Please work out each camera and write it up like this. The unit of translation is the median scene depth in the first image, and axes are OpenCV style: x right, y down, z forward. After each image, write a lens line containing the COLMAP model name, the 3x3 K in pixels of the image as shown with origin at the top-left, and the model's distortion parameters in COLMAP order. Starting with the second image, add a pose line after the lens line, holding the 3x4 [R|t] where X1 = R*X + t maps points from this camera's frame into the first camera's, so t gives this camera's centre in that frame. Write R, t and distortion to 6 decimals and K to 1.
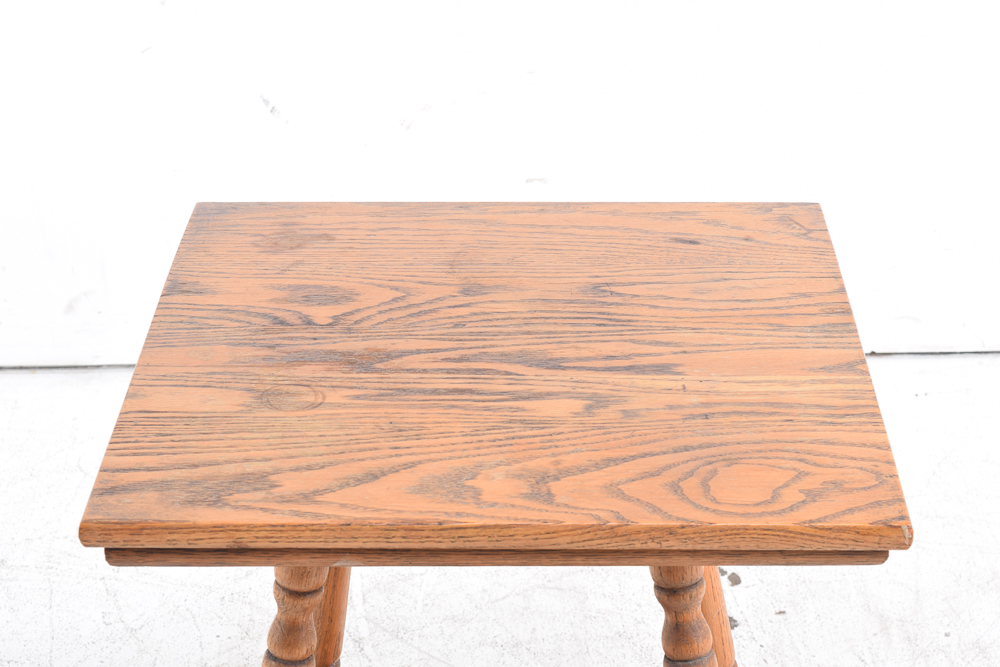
lens RADIAL K [[2475.6, 0, 476.2], [0, 2475.6, 332.4], [0, 0, 1]] dist [0.072155, 0.616659]
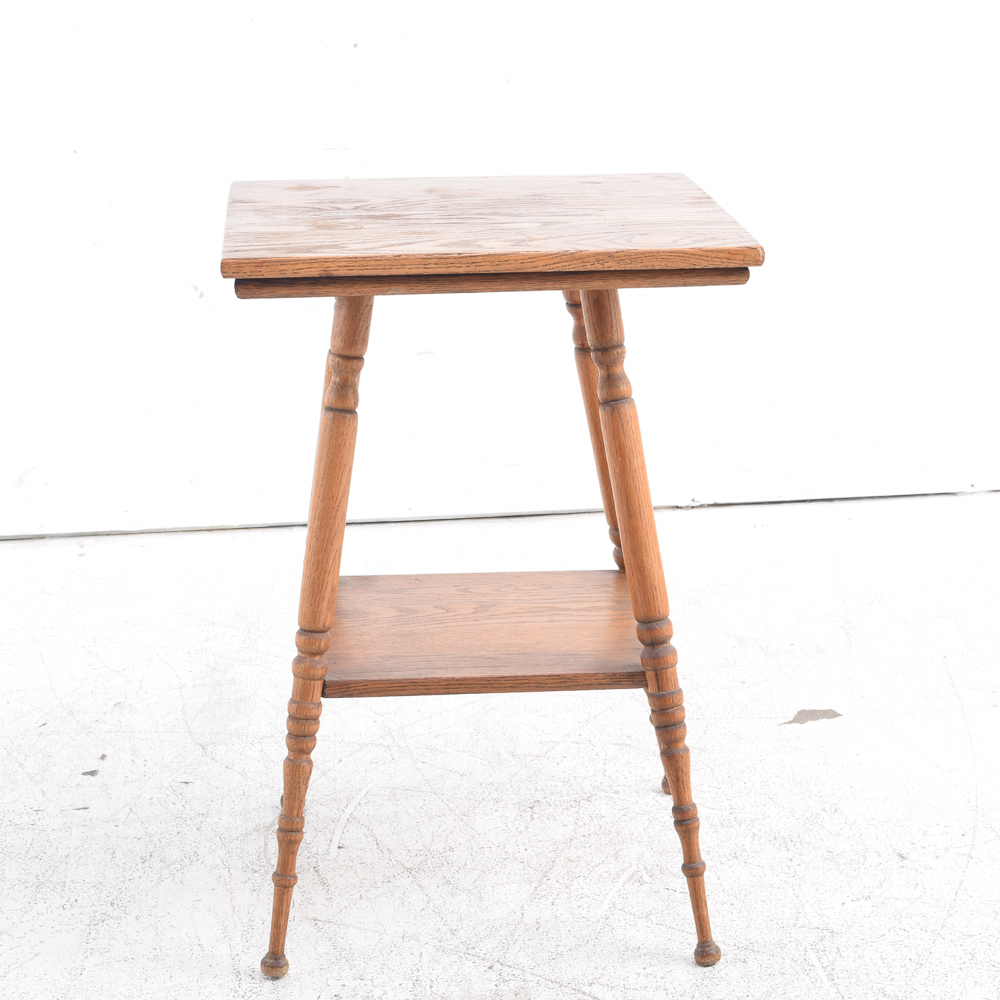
lens RADIAL K [[2999.0, 0, 500.0], [0, 2999.0, 500.0], [0, 0, 1]] dist [-0.001739, 0.592665]
pose [[0.994297, -0.023915, 0.103928, -0.184247], [0.044035, 0.979642, -0.195862, 0.584940], [-0.097128, 0.199322, 0.975109, -0.767973]]
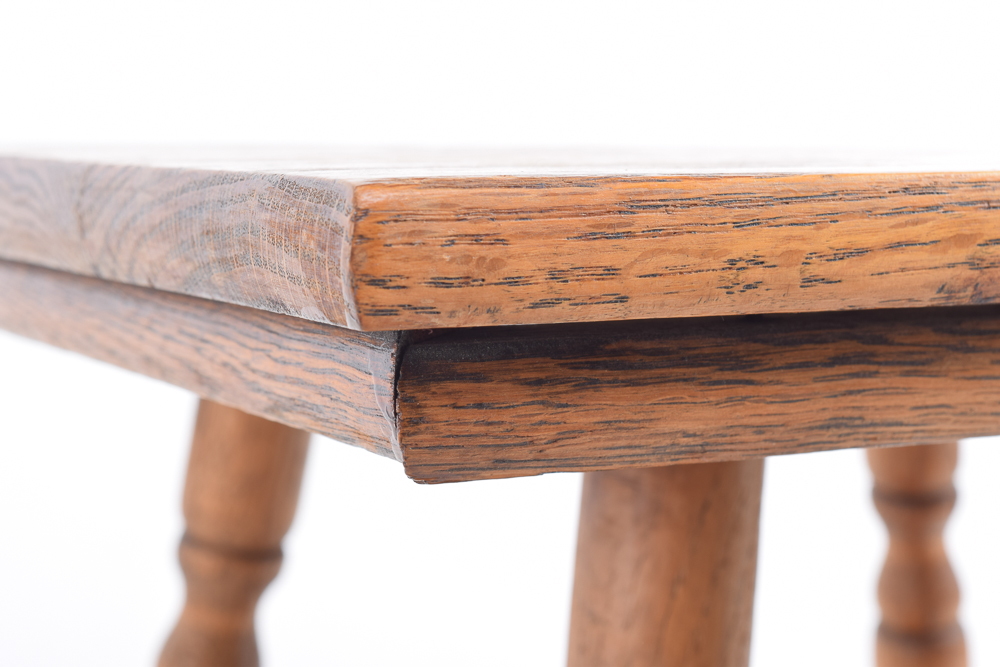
lens RADIAL K [[2475.6, 0, 476.2], [0, 2475.6, 332.4], [0, 0, 1]] dist [0.072155, 0.616659]
pose [[0.881775, -0.033616, 0.470470, -0.246998], [0.197458, 0.932154, -0.303480, 0.151370], [-0.428349, 0.360499, 0.828588, 0.830779]]
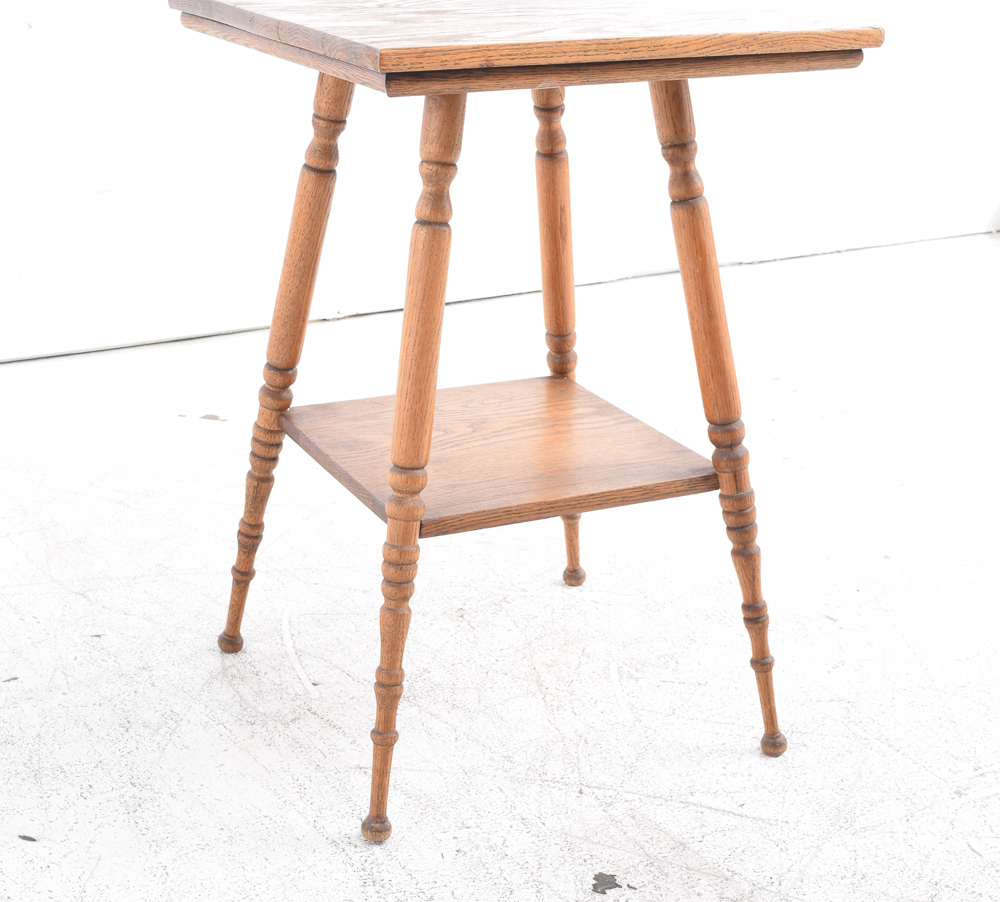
lens RADIAL K [[2042.9, 0, 500.0], [0, 2042.9, 451.0], [0, 0, 1]] dist [-0.033889, 0.037939]
pose [[0.864585, -0.128050, 0.485896, -0.649556], [0.190169, 0.978443, -0.080528, 0.379000], [-0.465110, 0.162026, 0.870299, 0.077567]]
